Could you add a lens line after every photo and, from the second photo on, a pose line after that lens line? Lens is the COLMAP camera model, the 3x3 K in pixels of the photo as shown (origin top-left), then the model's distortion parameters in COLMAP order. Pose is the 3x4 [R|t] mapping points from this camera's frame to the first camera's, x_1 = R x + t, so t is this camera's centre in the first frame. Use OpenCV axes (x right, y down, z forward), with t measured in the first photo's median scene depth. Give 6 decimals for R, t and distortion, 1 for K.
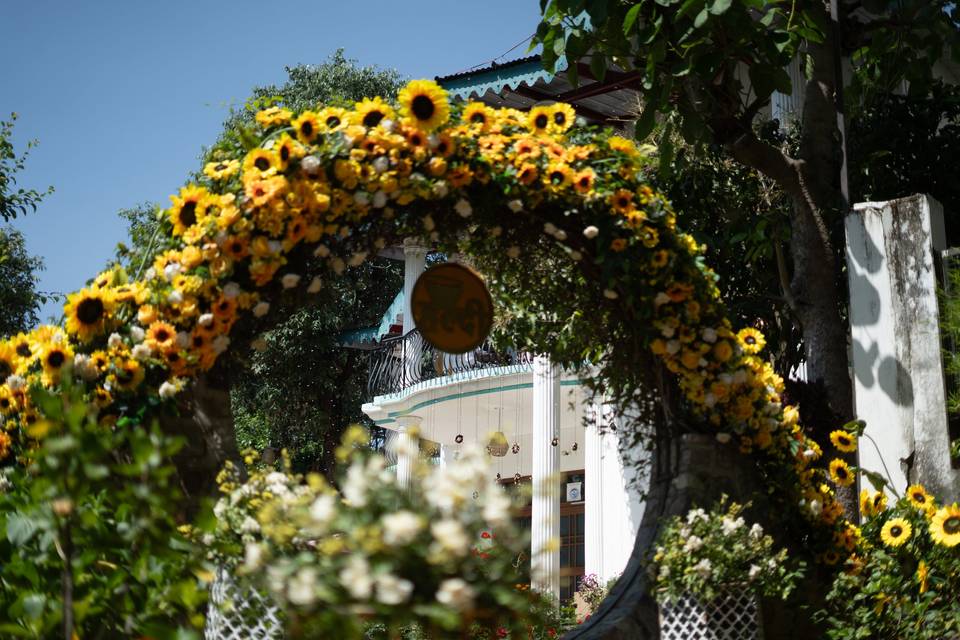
lens RADIAL K [[1399.9, 0, 477.5], [0, 1399.9, 362.9], [0, 0, 1]] dist [-0.012041, -0.022604]
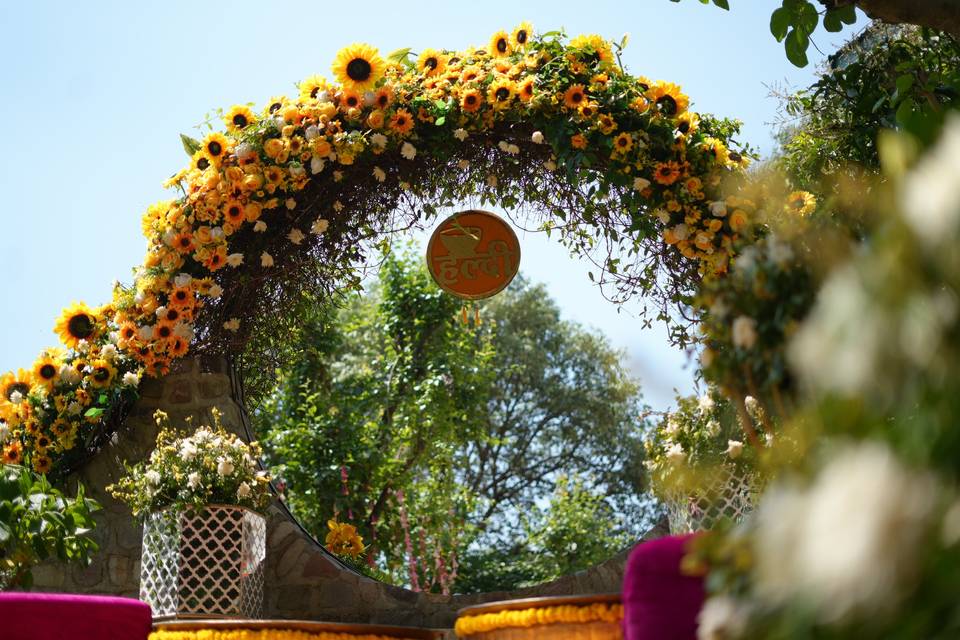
lens RADIAL K [[1399.9, 0, 477.5], [0, 1399.9, 362.9], [0, 0, 1]] dist [-0.012041, -0.022604]
pose [[0.829928, -0.216108, -0.514312, 0.555710], [0.183783, 0.976369, -0.113694, 0.175089], [0.526729, -0.000164, 0.850033, 0.176369]]
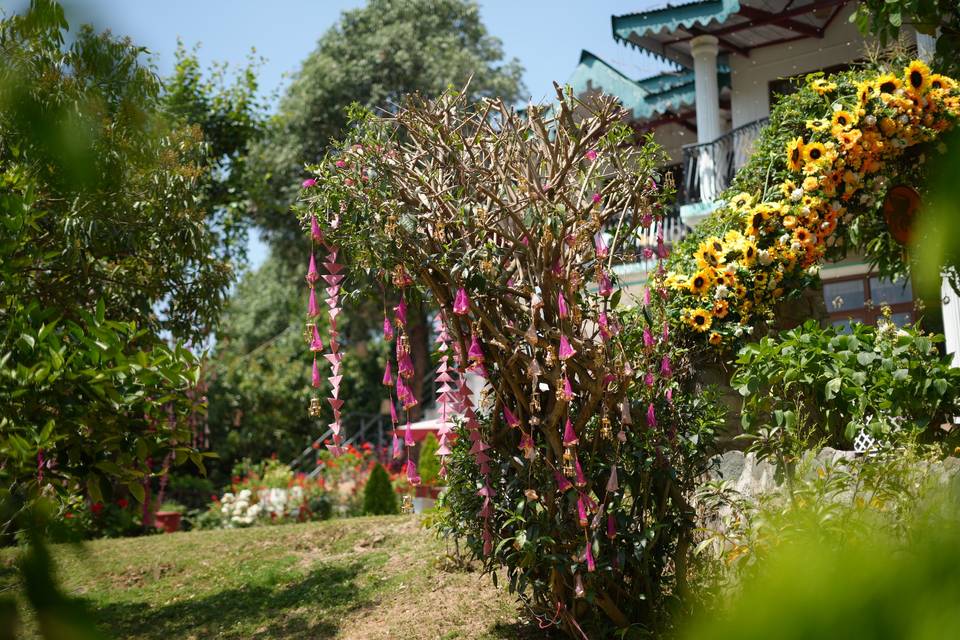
lens RADIAL K [[1394.3, 0, 482.8], [0, 1394.3, 372.4], [0, 0, 1]] dist [-0.030820, 0.015832]
pose [[0.995273, -0.024989, 0.093843, -0.686036], [0.017555, 0.996702, 0.079226, 0.002309], [-0.095513, -0.077204, 0.992430, -0.470578]]
